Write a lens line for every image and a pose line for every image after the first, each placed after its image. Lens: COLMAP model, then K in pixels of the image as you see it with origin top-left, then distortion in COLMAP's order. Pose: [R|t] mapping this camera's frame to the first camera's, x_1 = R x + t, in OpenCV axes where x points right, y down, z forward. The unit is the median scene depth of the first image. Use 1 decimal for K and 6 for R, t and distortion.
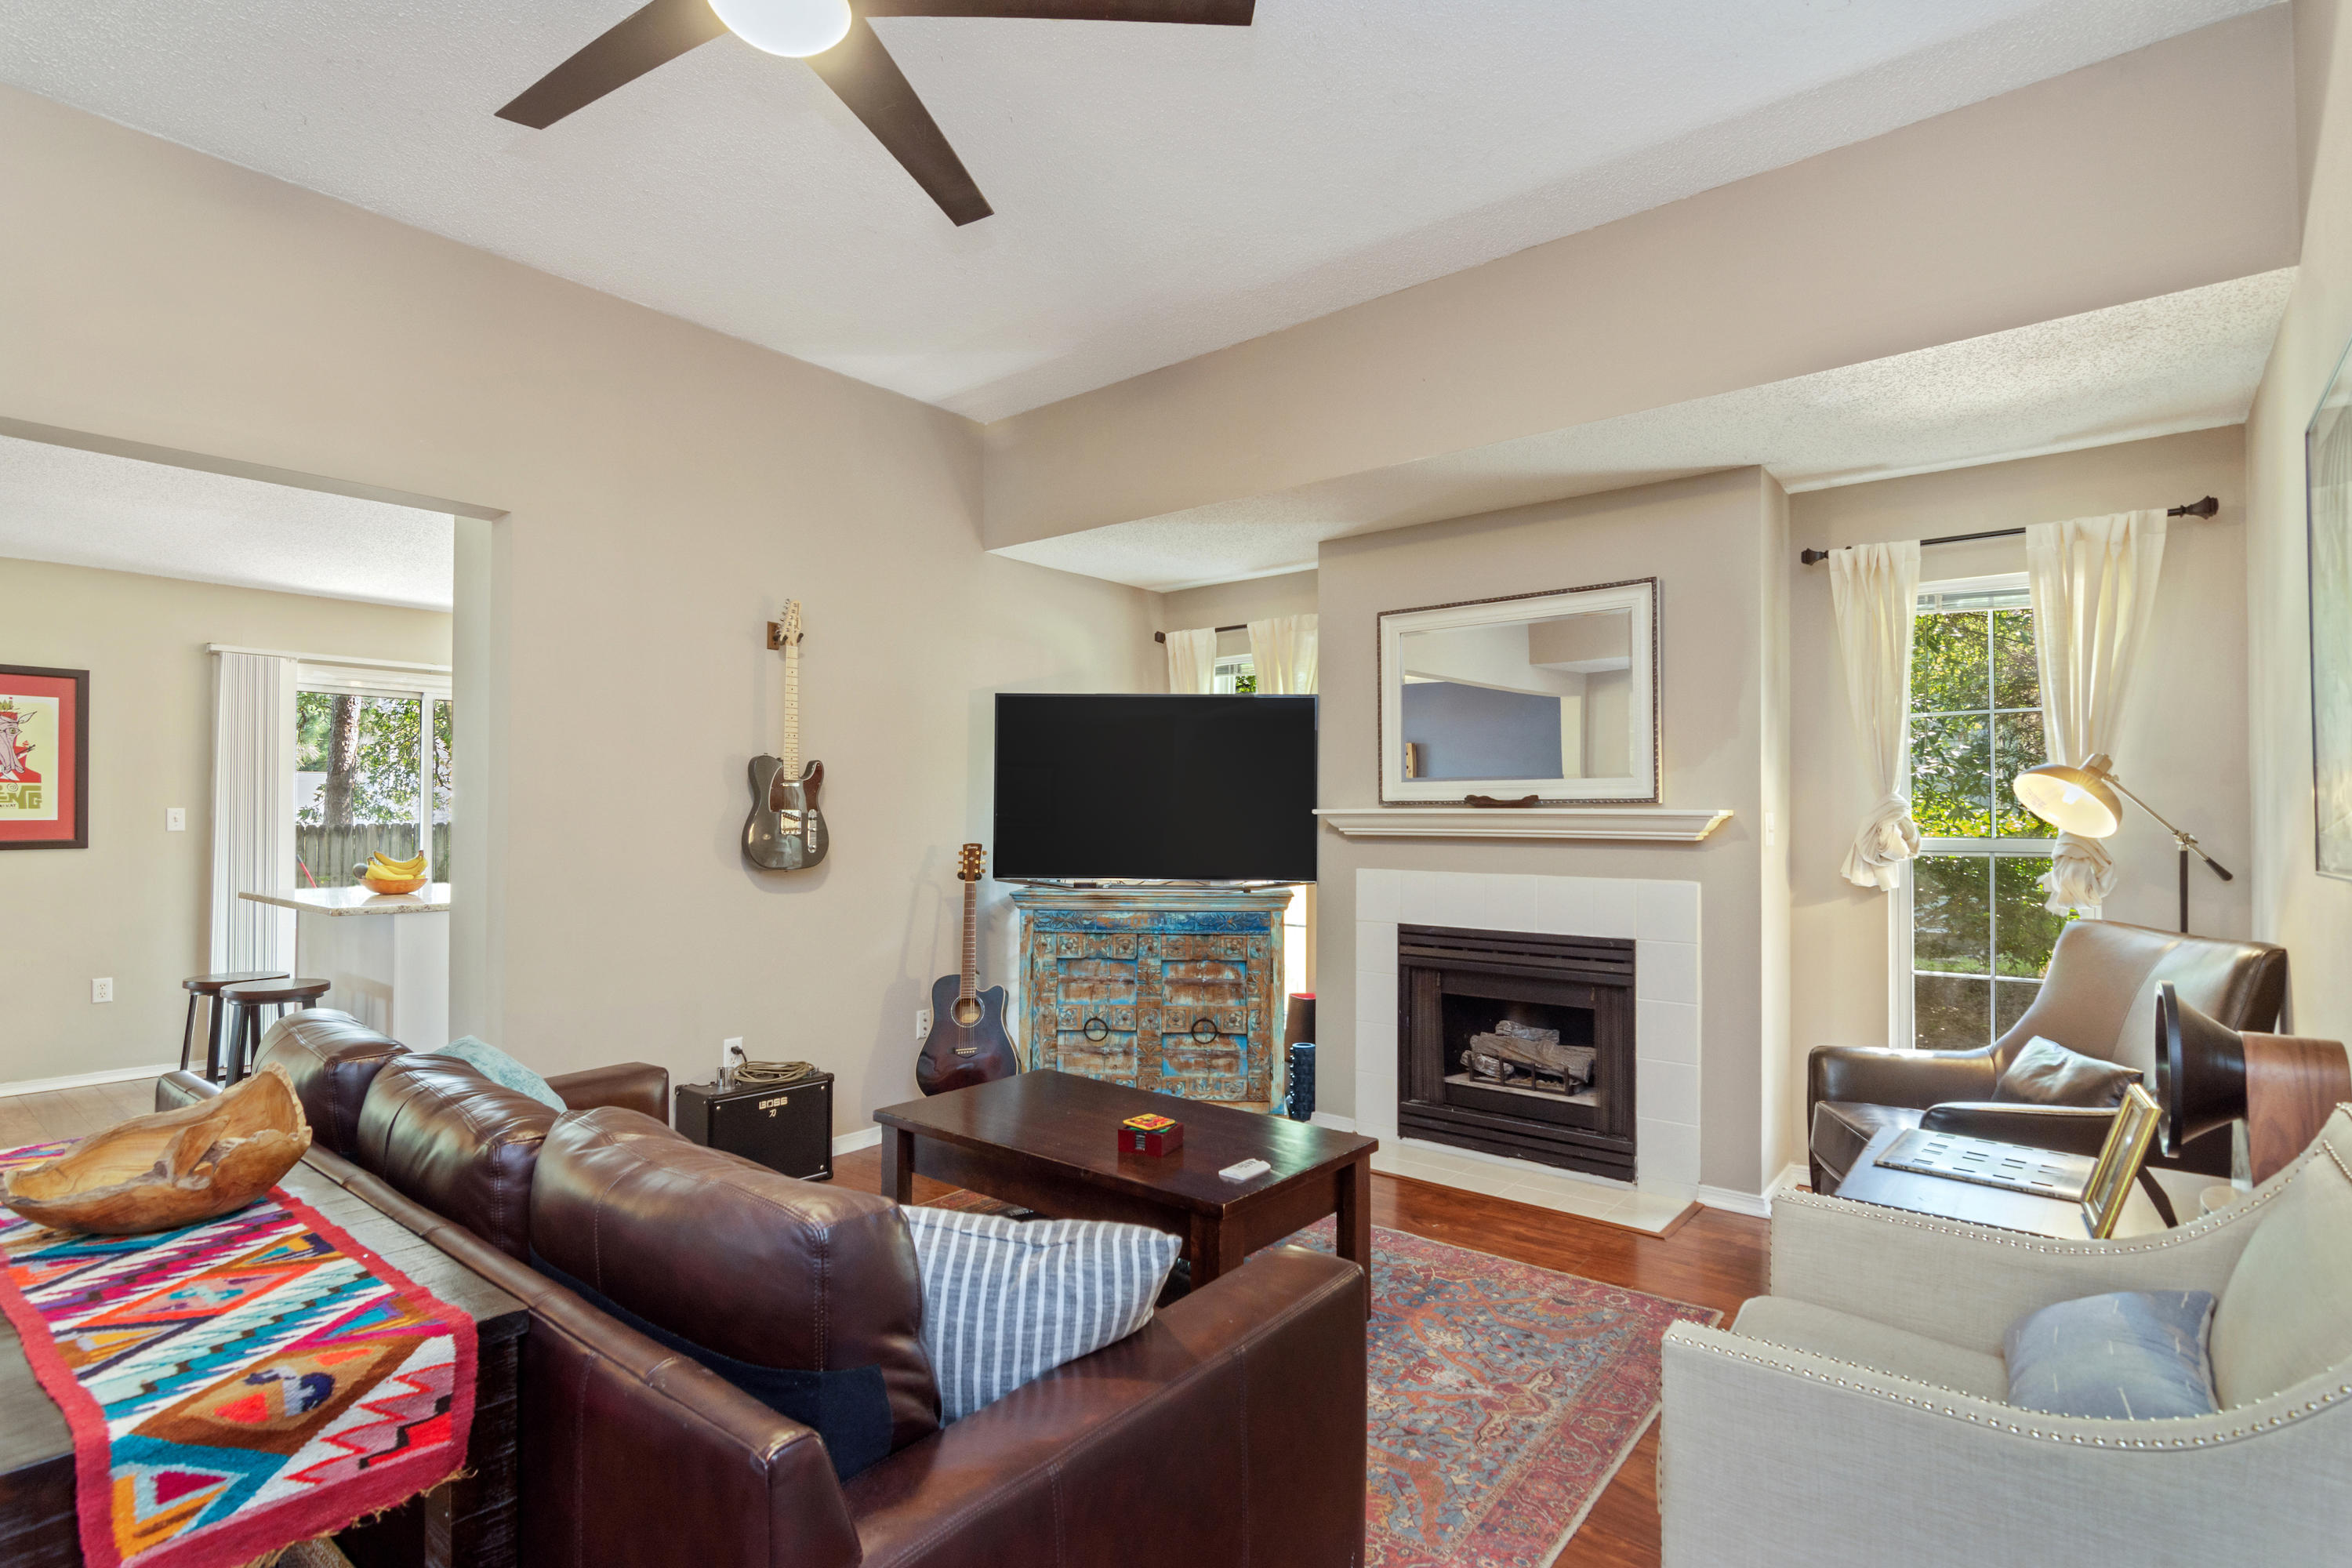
lens RADIAL K [[1138.9, 0, 1165.4], [0, 1138.9, 807.4], [0, 0, 1]] dist [0.000104, 0.002278]
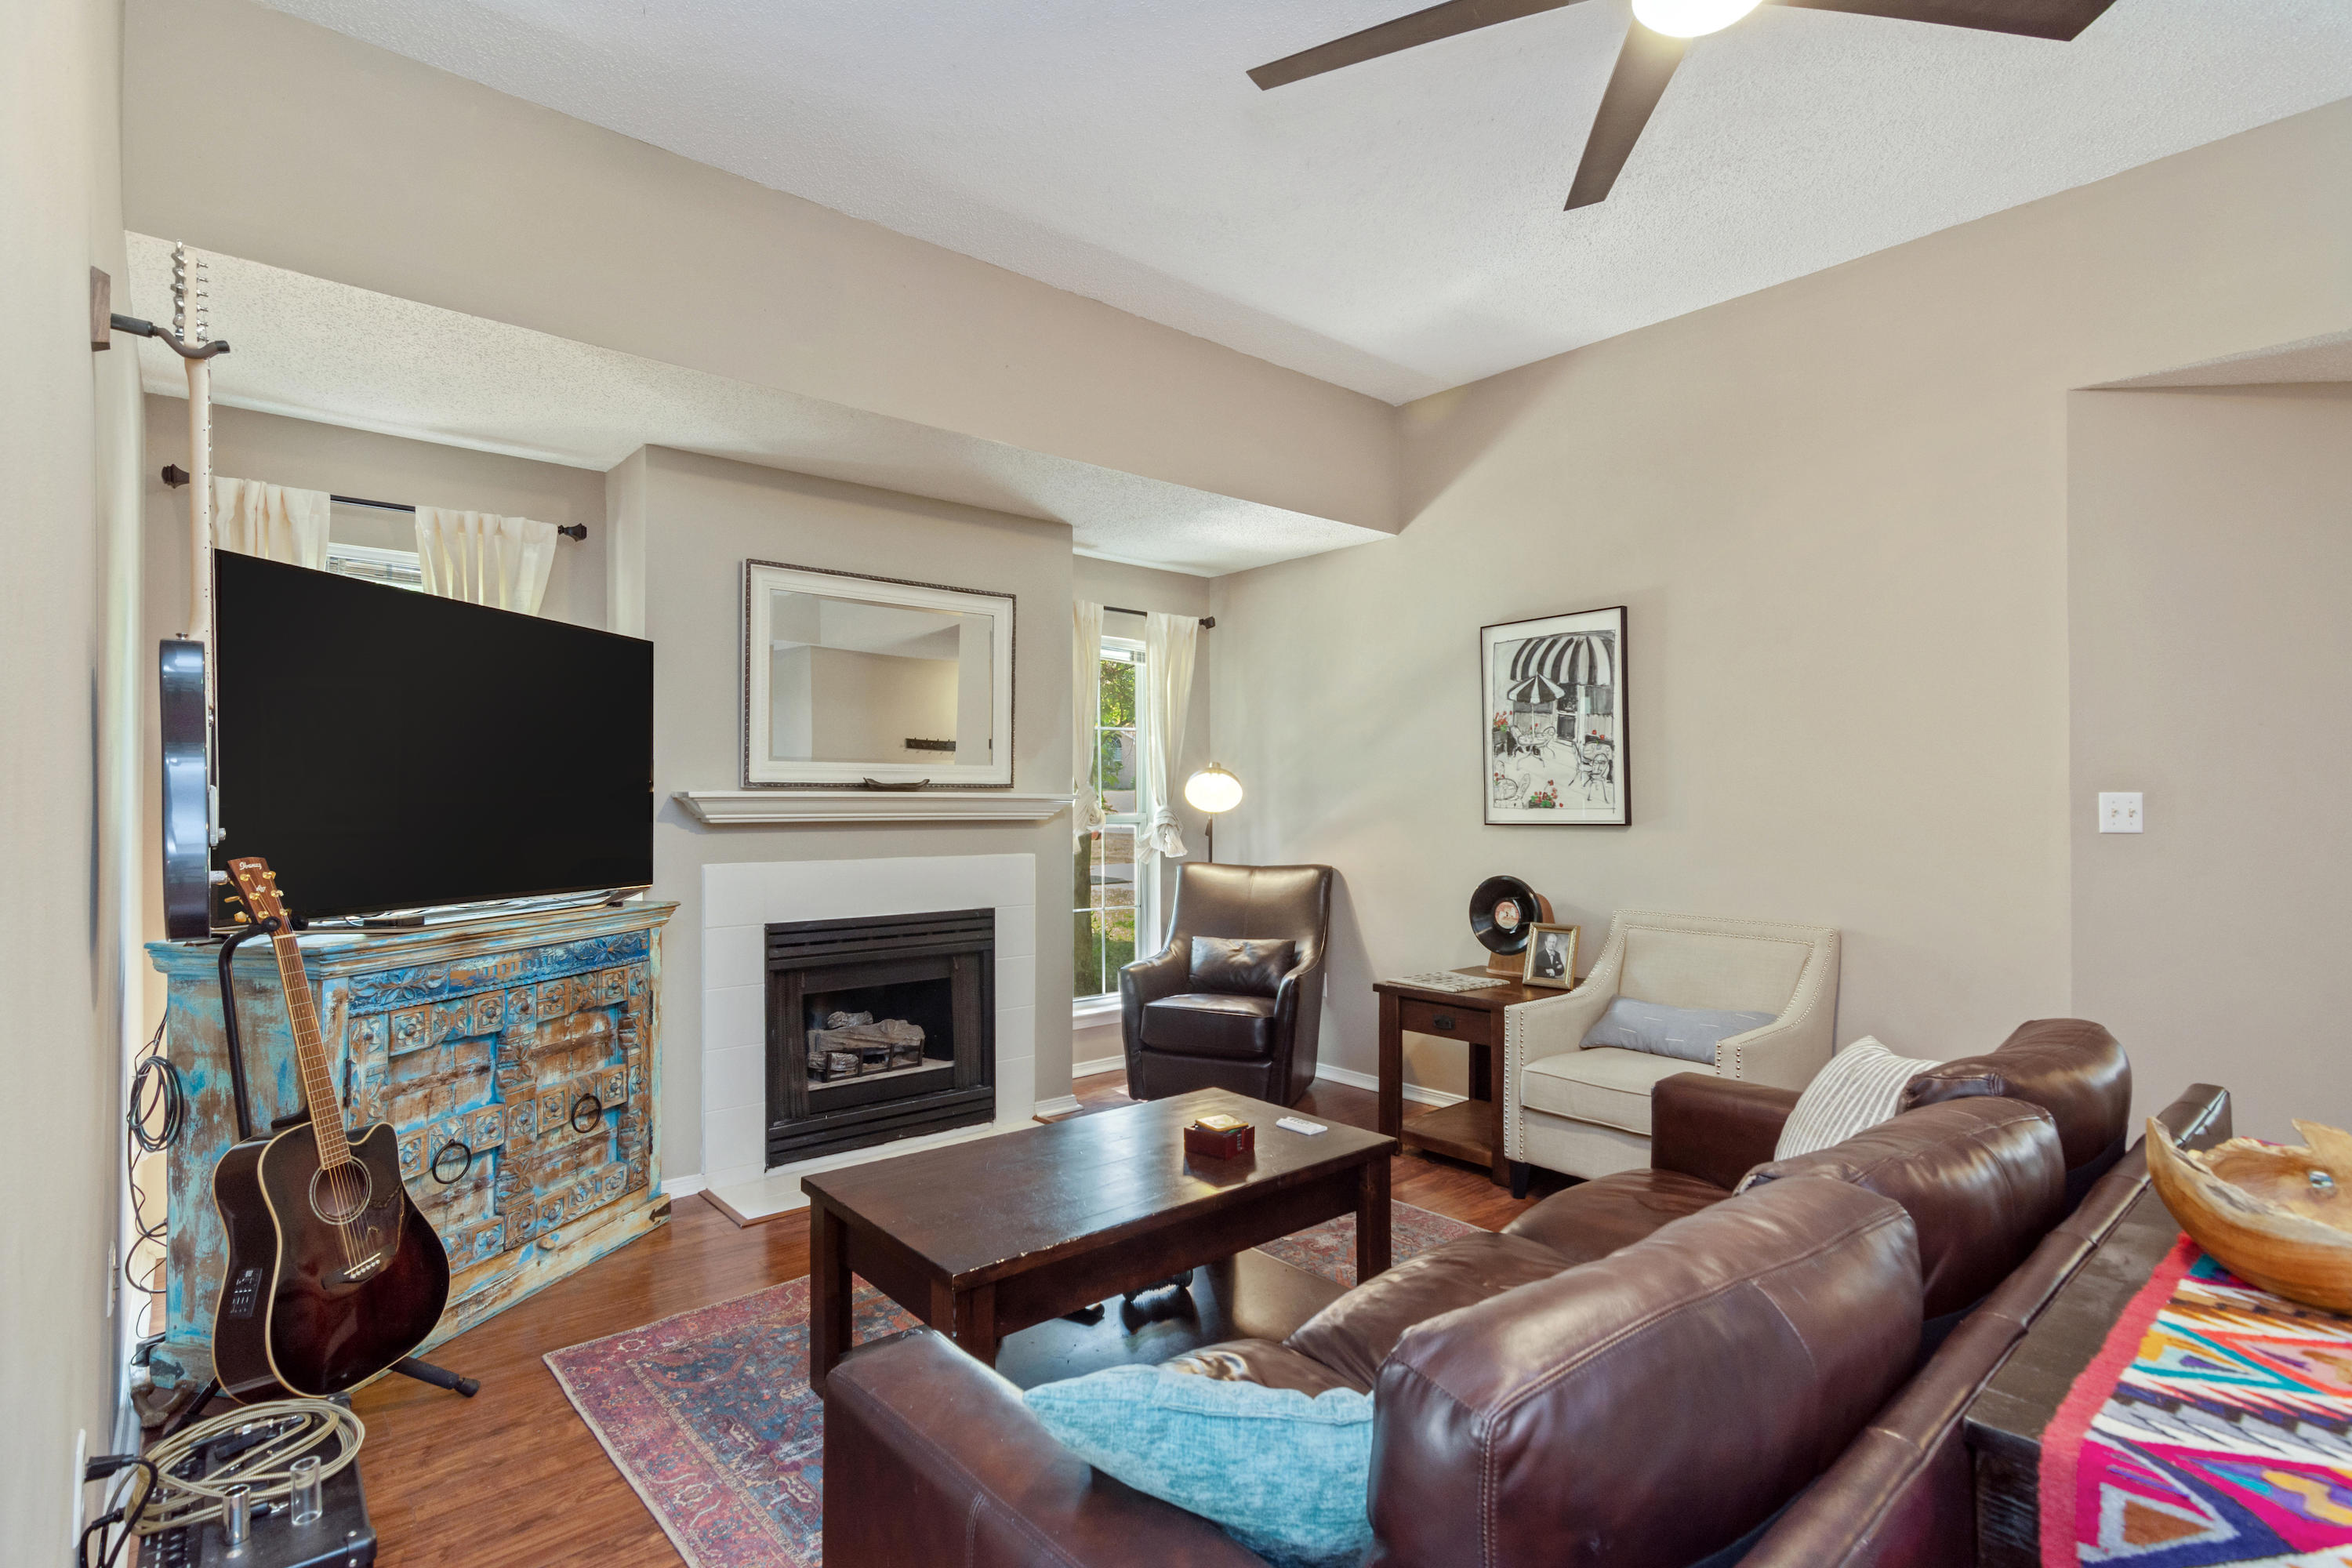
lens RADIAL K [[1138.9, 0, 1172.2], [0, 1138.9, 767.9], [0, 0, 1]] dist [0.000104, 0.002278]
pose [[0.197368, 0.020085, 0.980124, -0.581942], [-0.017801, 0.999699, -0.016901, -0.007328], [-0.980168, -0.014112, 0.197666, 0.524476]]
